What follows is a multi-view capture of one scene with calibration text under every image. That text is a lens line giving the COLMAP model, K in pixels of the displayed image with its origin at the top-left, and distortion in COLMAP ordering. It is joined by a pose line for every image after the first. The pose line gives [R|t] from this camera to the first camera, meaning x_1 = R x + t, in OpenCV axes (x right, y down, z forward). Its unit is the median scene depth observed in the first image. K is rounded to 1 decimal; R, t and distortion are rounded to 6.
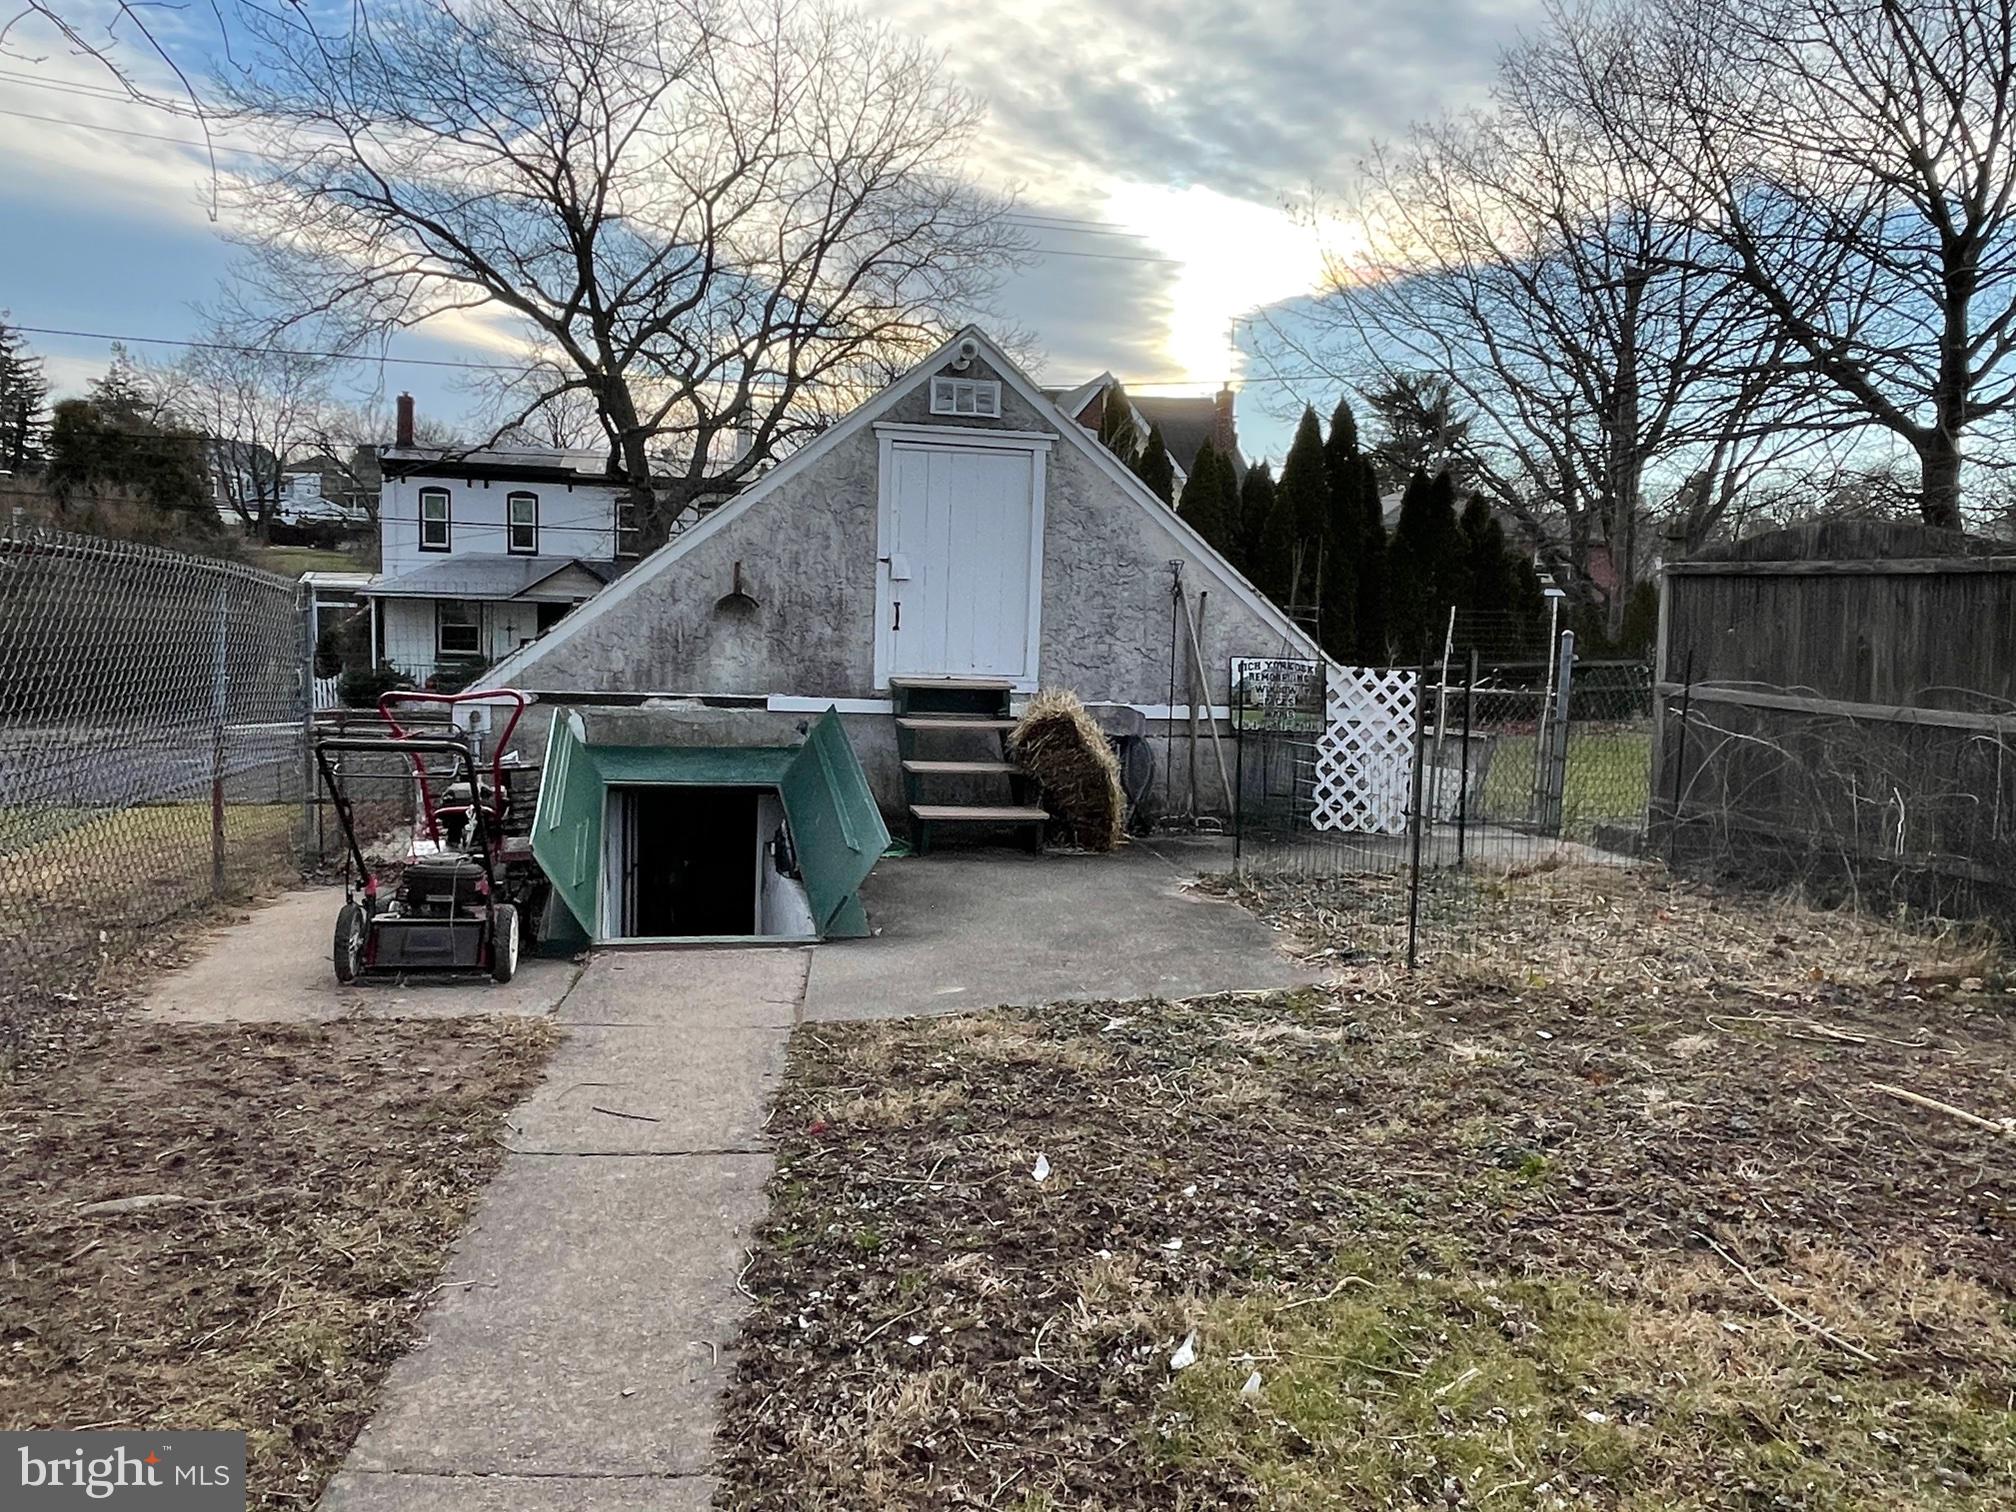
lens RADIAL K [[1485.5, 0, 1008.0], [0, 1485.5, 756.0], [0, 0, 1]] dist [0.050342, 0.000279]
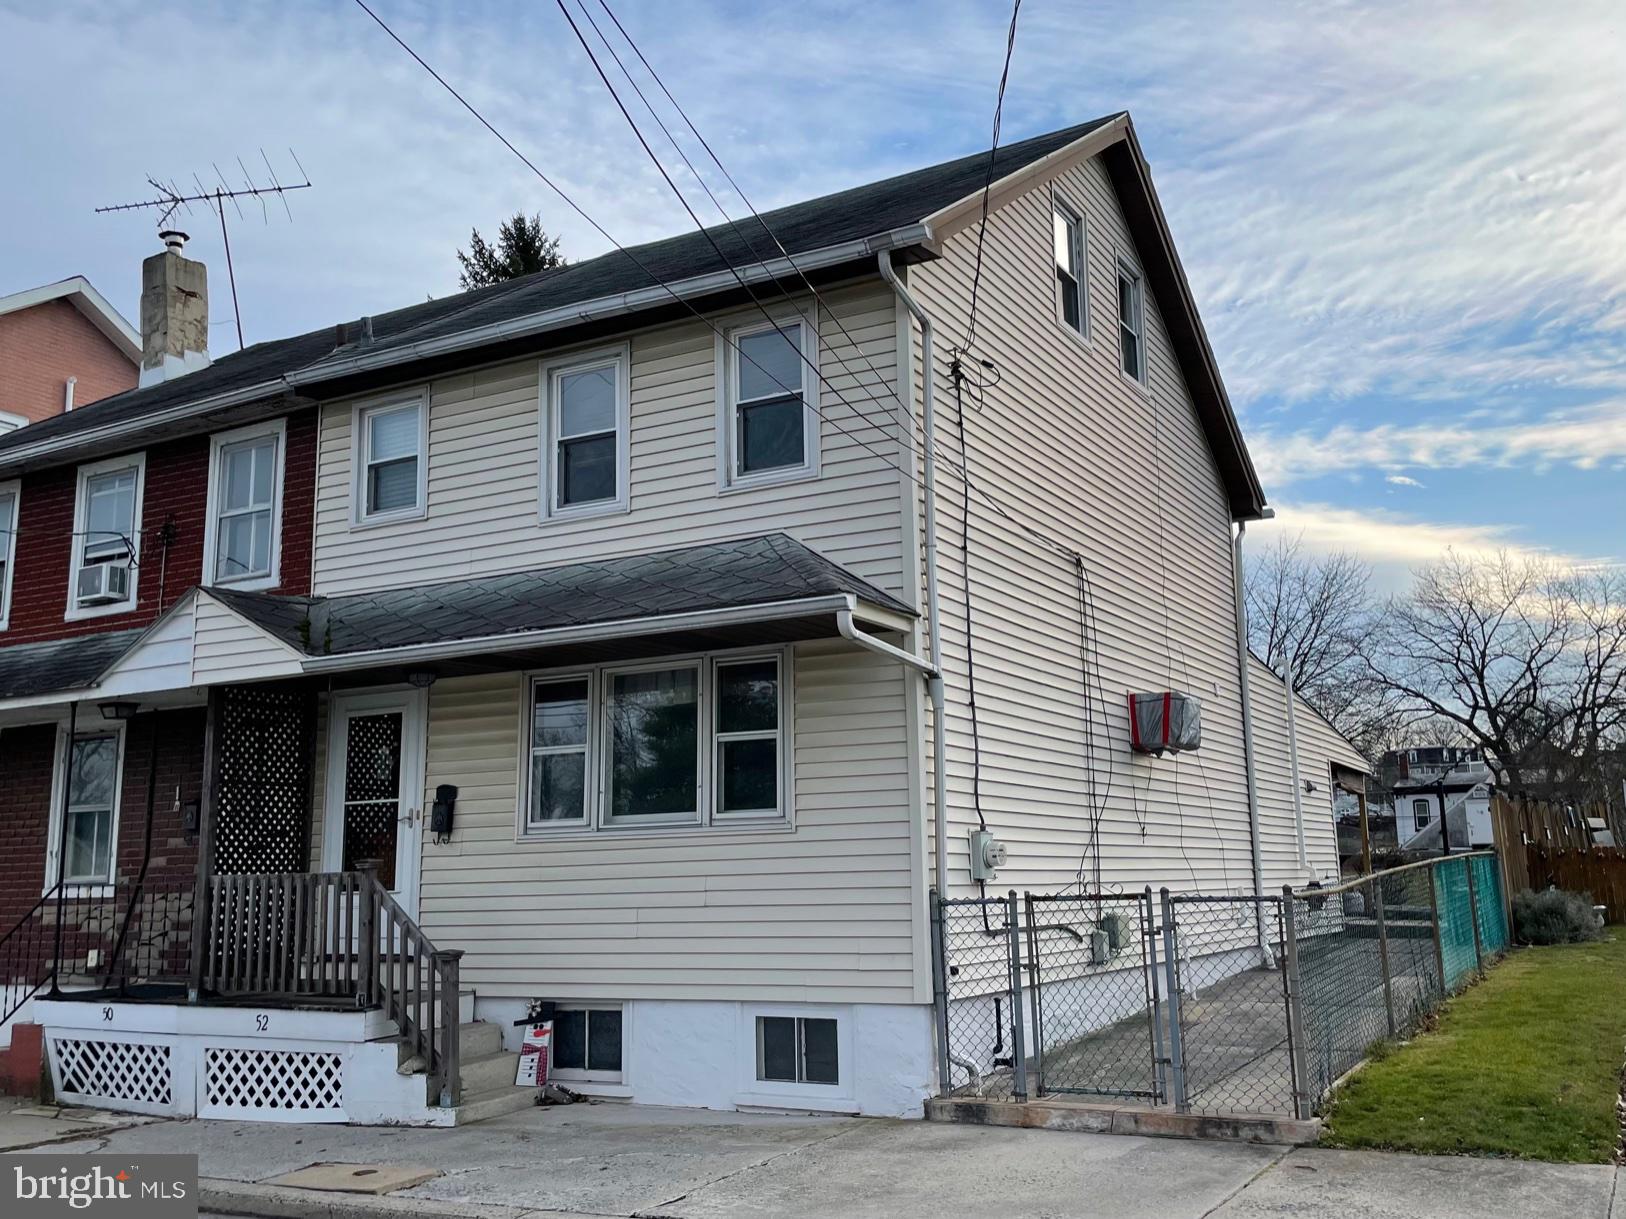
lens RADIAL K [[1467.8, 0, 813.0], [0, 1467.8, 609.5], [0, 0, 1]] dist [0.010100, 0.009460]
pose [[0.710974, -0.177059, -0.680563, 0.463856], [-0.025298, 0.960717, -0.276374, 0.155009], [0.702763, 0.213712, 0.678566, -1.050120]]
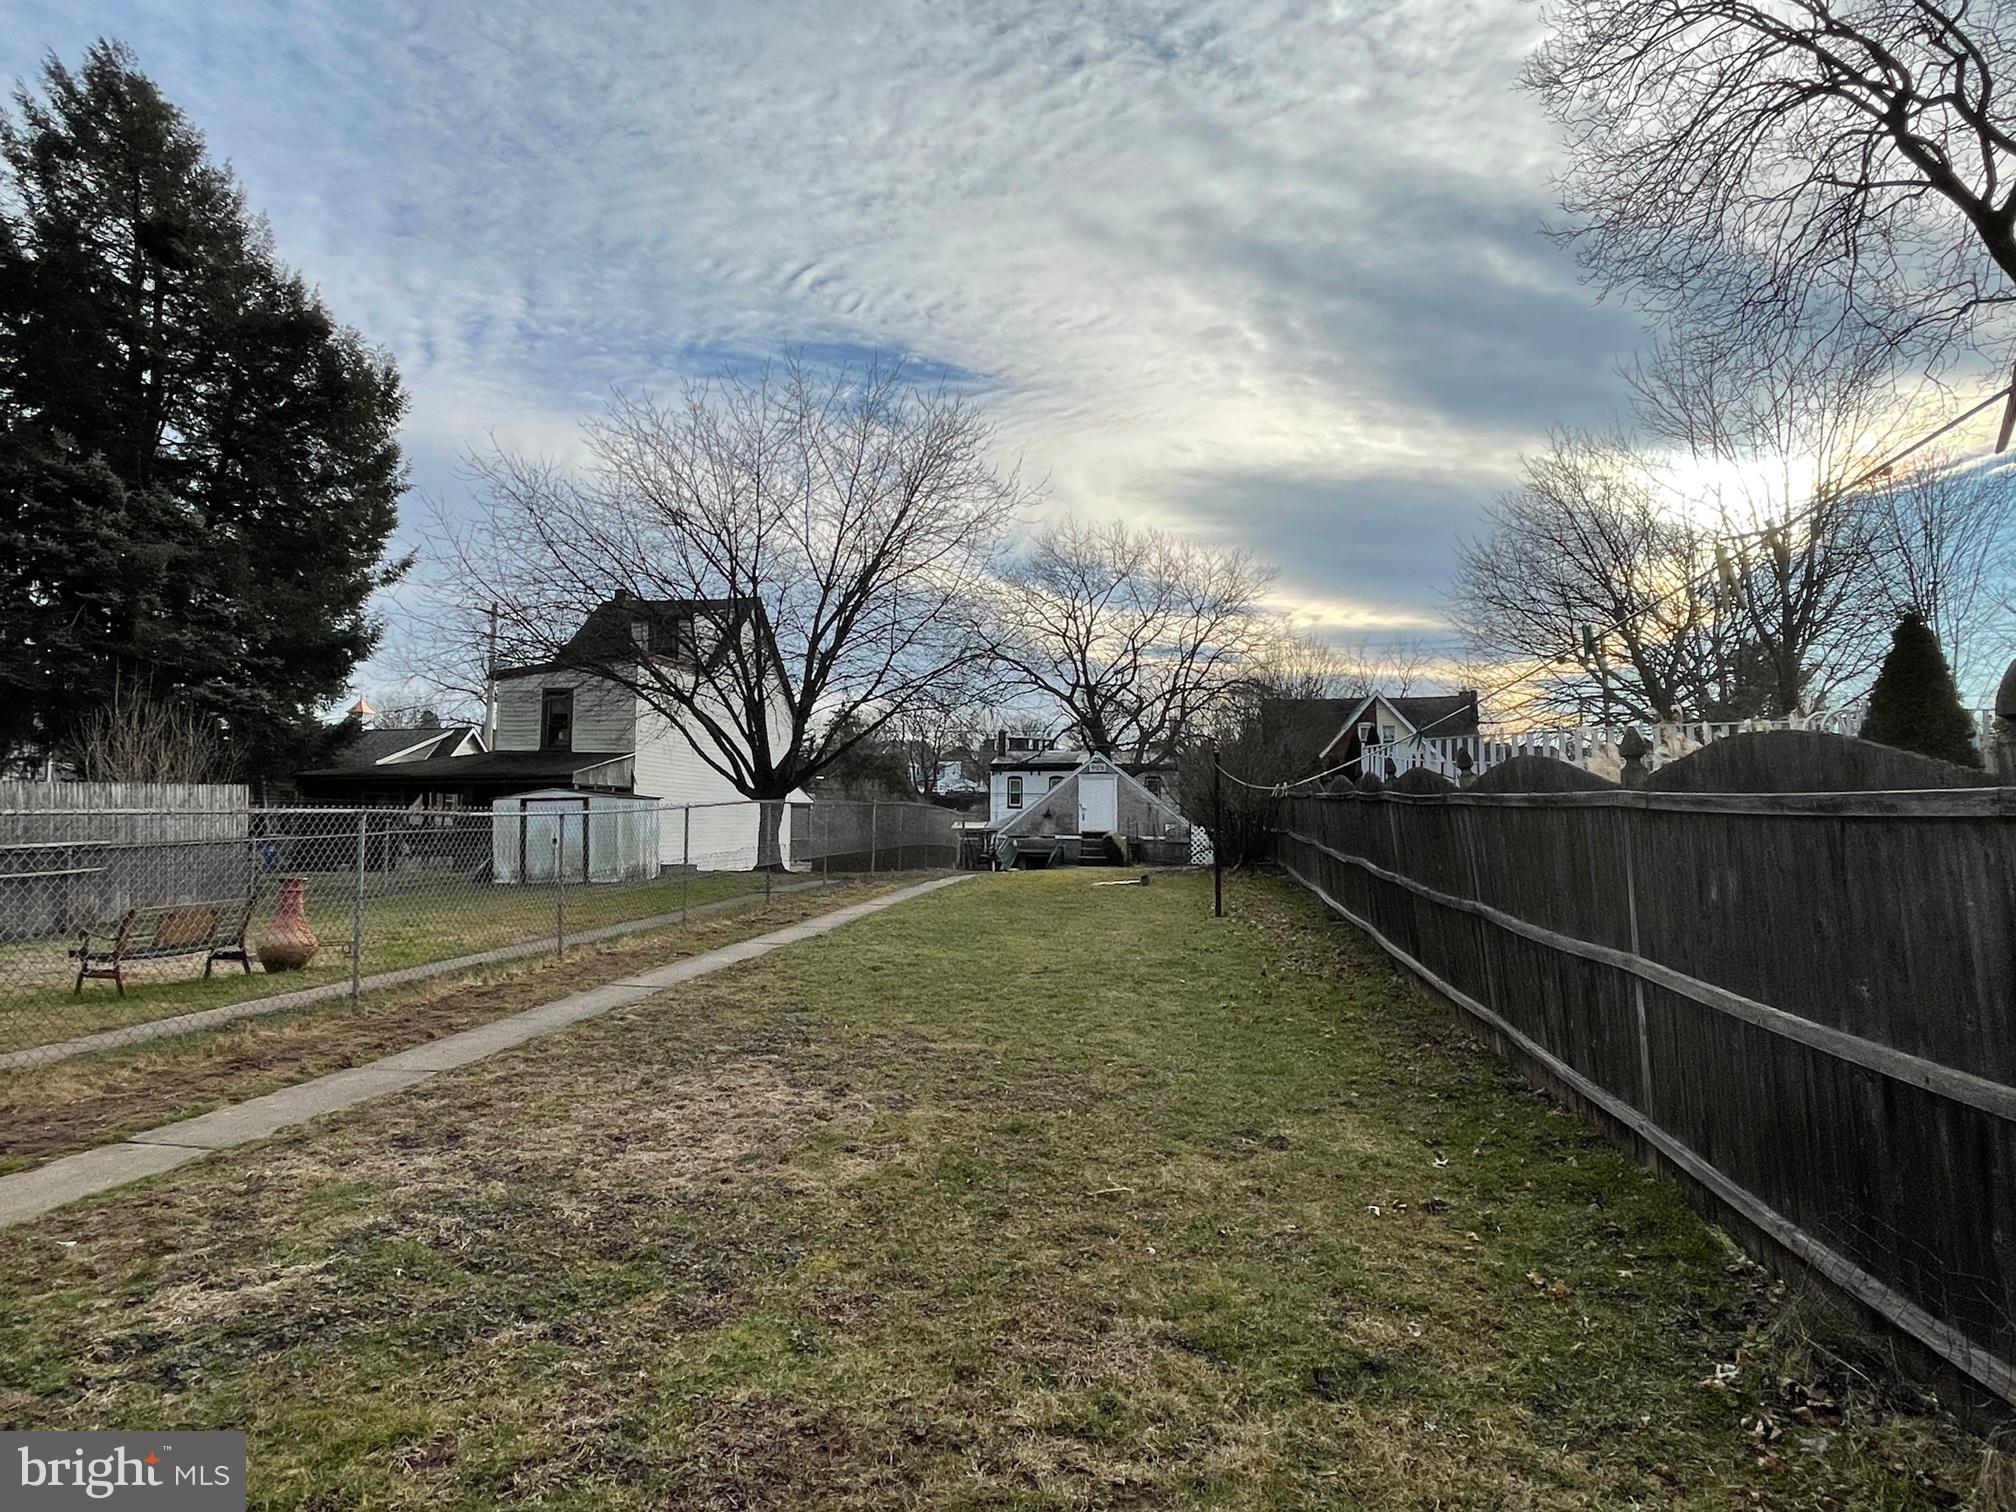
lens RADIAL K [[1217.2, 0, 1008.0], [0, 1217.2, 756.0], [0, 0, 1]] dist [0.018828, -0.001945]
pose [[0.925476, -0.059484, -0.374107, 0.233676], [-0.005033, 0.985576, -0.169160, 0.073598], [0.378773, 0.158437, 0.911827, -0.522365]]
